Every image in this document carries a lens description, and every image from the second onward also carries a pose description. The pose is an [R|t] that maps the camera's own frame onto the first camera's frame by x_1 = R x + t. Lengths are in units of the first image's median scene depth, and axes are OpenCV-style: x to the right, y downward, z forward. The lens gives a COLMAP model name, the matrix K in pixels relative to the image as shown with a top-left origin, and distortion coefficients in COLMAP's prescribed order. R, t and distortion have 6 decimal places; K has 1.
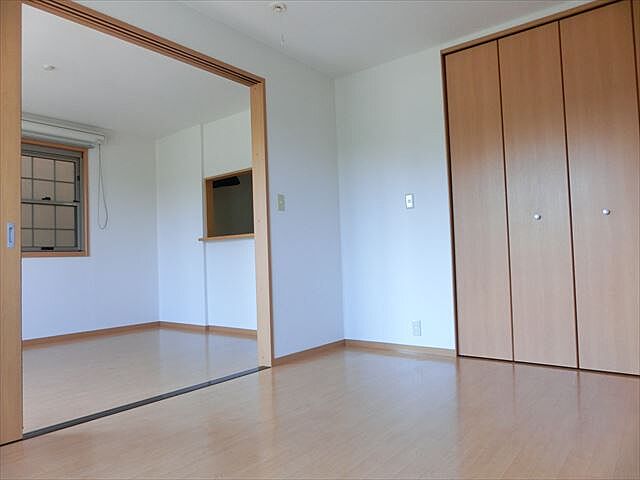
lens RADIAL K [[450.3, 0, 321.3], [0, 450.3, 237.5], [0, 0, 1]] dist [-0.033469, -0.004784]
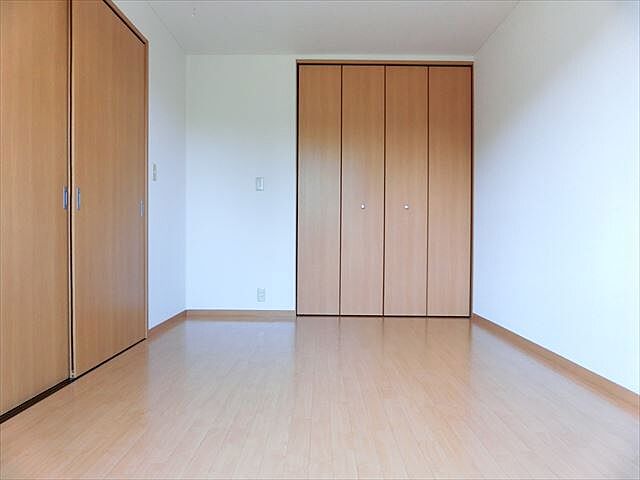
lens RADIAL K [[450.3, 0, 320.4], [0, 450.3, 238.0], [0, 0, 1]] dist [-0.033469, -0.004784]
pose [[0.783661, 0.036066, 0.620140, -4.709337], [-0.058732, 0.998143, 0.016169, 0.345520], [-0.618405, -0.049093, 0.784324, 0.083906]]
